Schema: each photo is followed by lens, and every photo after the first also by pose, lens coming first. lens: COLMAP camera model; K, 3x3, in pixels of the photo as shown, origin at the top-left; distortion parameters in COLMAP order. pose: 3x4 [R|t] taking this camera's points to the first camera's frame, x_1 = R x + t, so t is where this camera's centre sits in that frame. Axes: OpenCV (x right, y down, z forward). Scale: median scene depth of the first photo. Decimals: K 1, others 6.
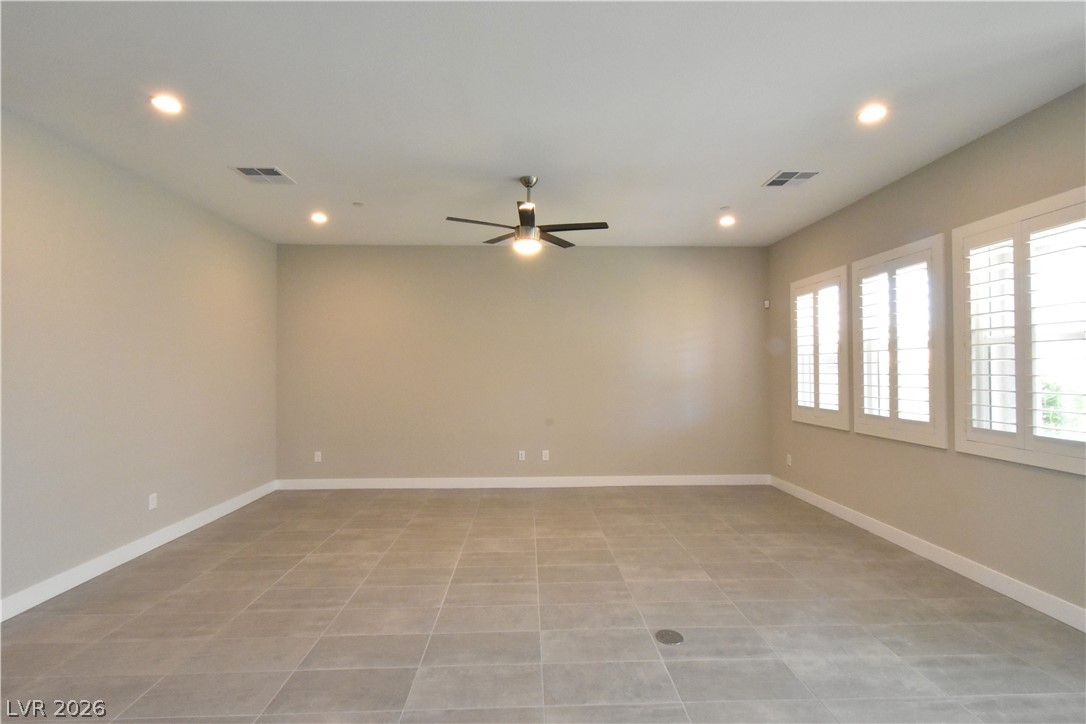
lens RADIAL K [[486.7, 0, 542.6], [0, 486.7, 365.2], [0, 0, 1]] dist [0.001848, -0.000013]
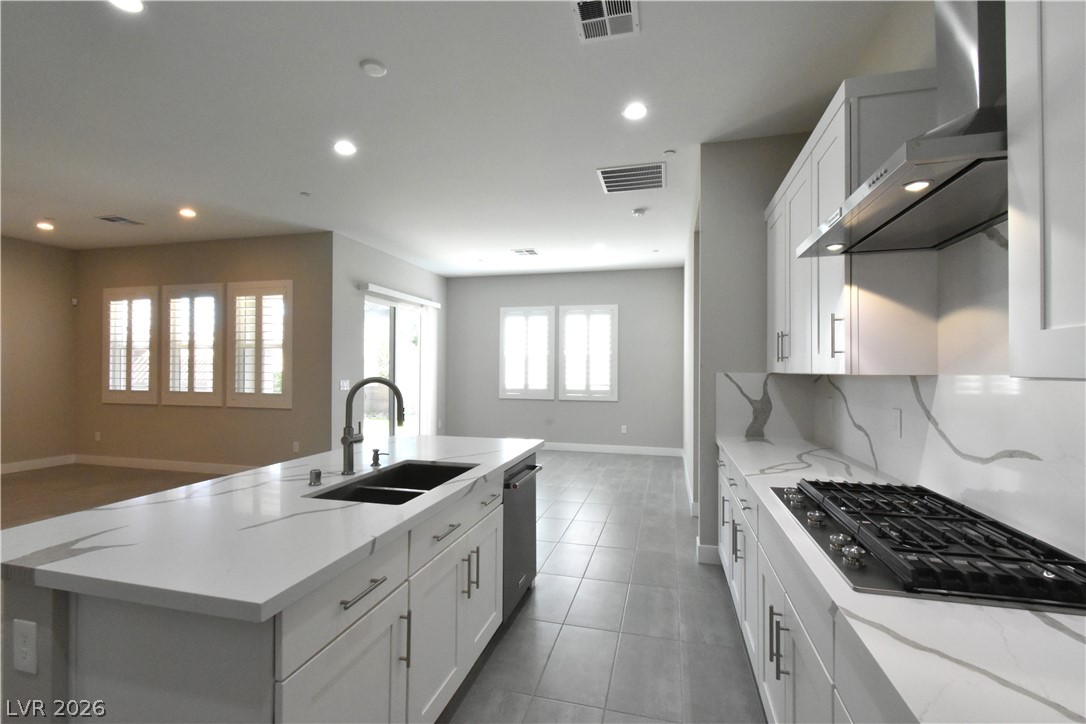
lens RADIAL K [[486.7, 0, 542.6], [0, 486.7, 365.2], [0, 0, 1]] dist [0.001848, -0.000013]
pose [[0.282494, 0.014425, 0.959161, -0.458929], [-0.018910, 0.999776, -0.009466, 0.016226], [-0.959083, -0.015464, 0.282703, -0.521219]]
